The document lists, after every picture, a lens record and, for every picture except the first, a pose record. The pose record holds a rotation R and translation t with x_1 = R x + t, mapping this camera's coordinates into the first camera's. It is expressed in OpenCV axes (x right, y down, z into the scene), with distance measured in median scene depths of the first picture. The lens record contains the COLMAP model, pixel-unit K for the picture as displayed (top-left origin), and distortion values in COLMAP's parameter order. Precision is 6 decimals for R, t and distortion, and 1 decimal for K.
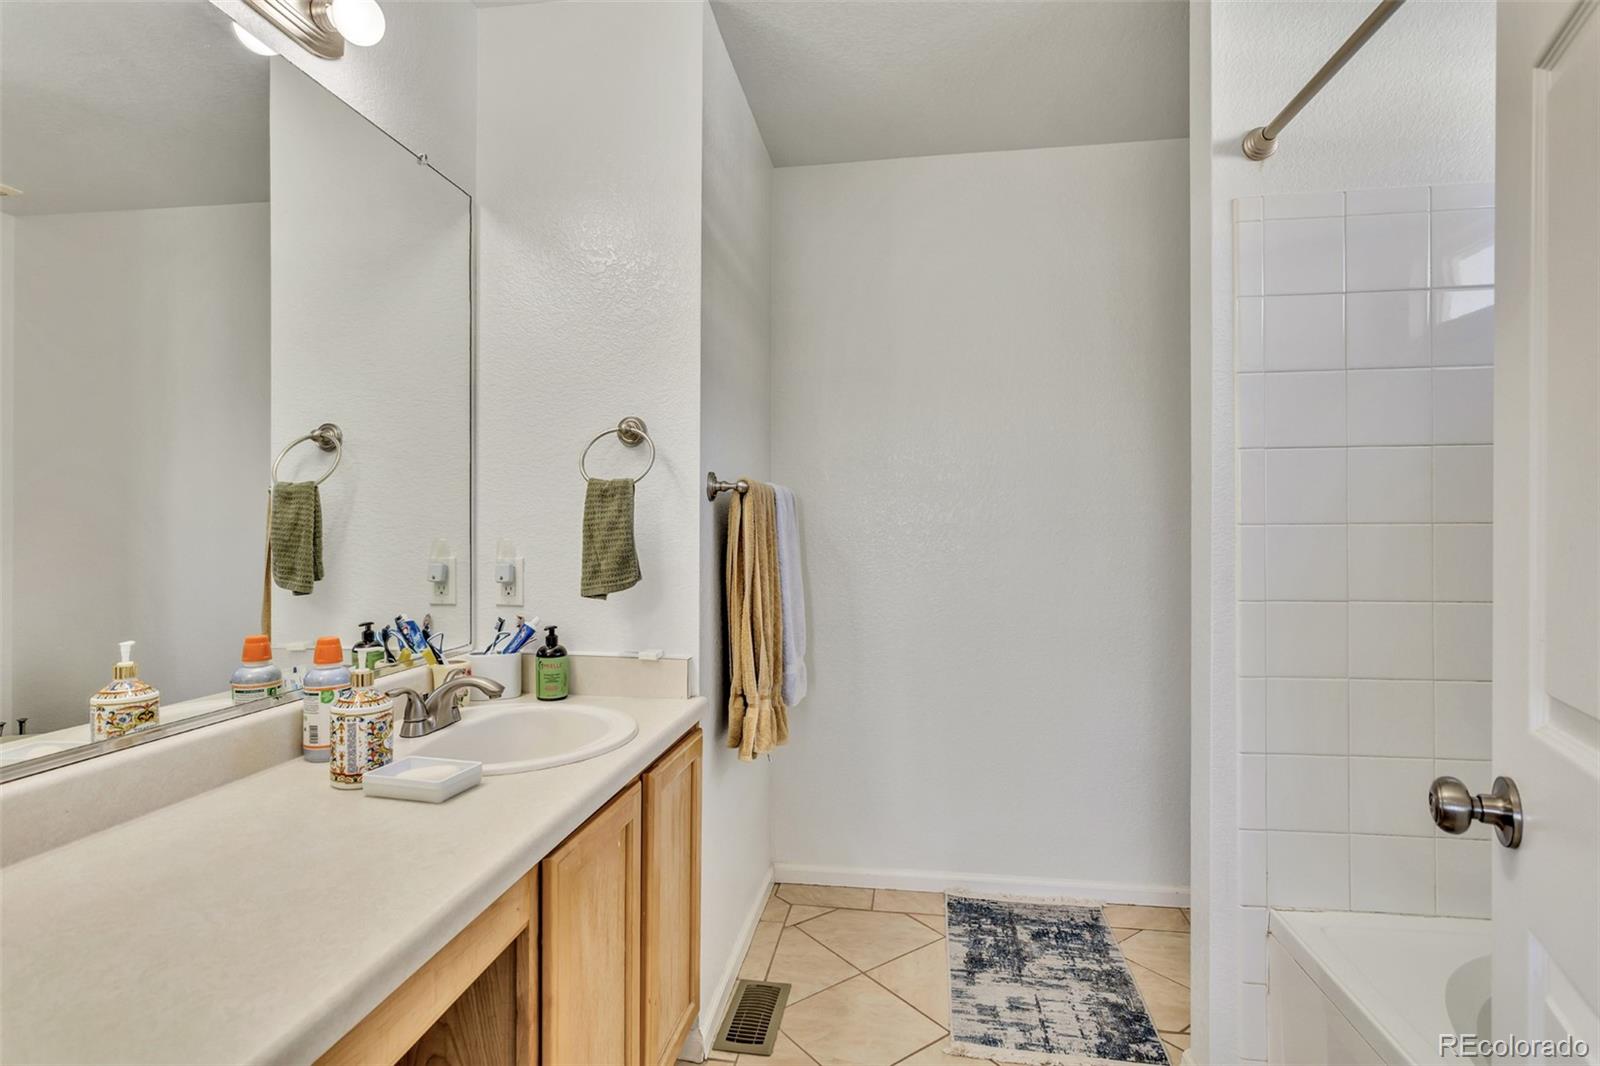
lens RADIAL K [[796.2, 0, 800.0], [0, 796.2, 532.7], [0, 0, 1]] dist [-0.002349, 0.000057]
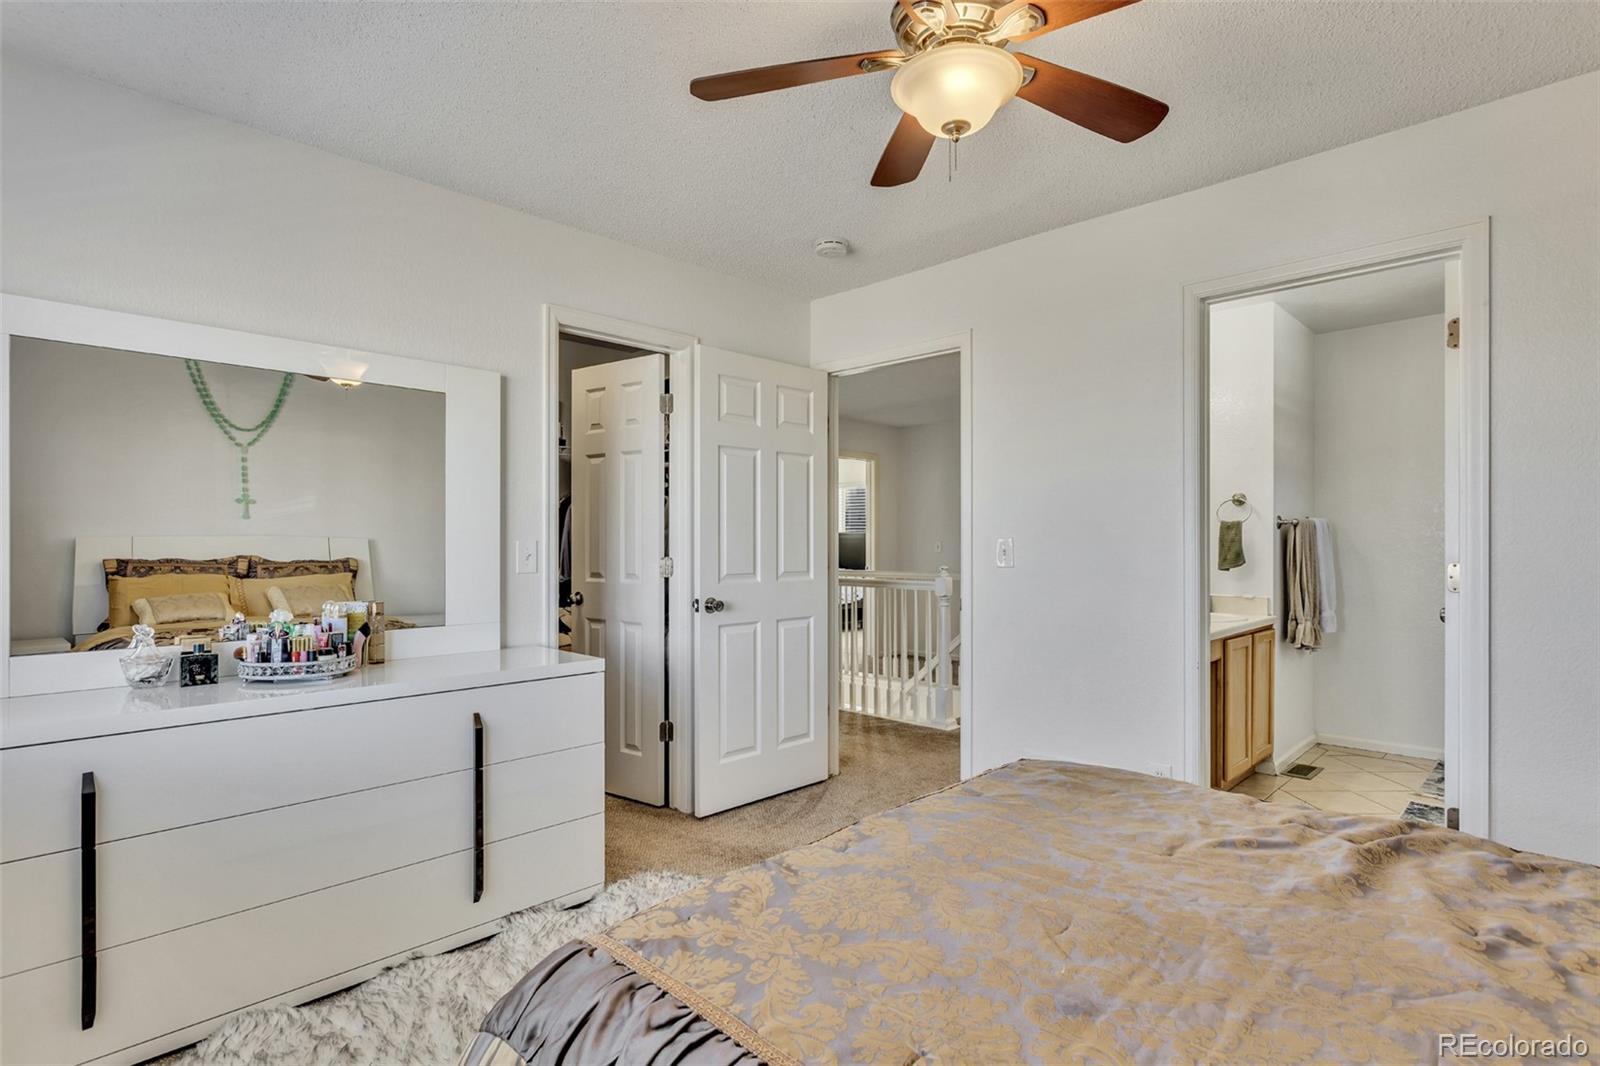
lens RADIAL K [[796.2, 0, 804.9], [0, 796.2, 544.1], [0, 0, 1]] dist [-0.002349, 0.000057]
pose [[0.809331, -0.000845, -0.587352, 0.120870], [0.000809, 1.000000, -0.000323, 0.001980], [0.587352, -0.000214, 0.809332, -1.561084]]
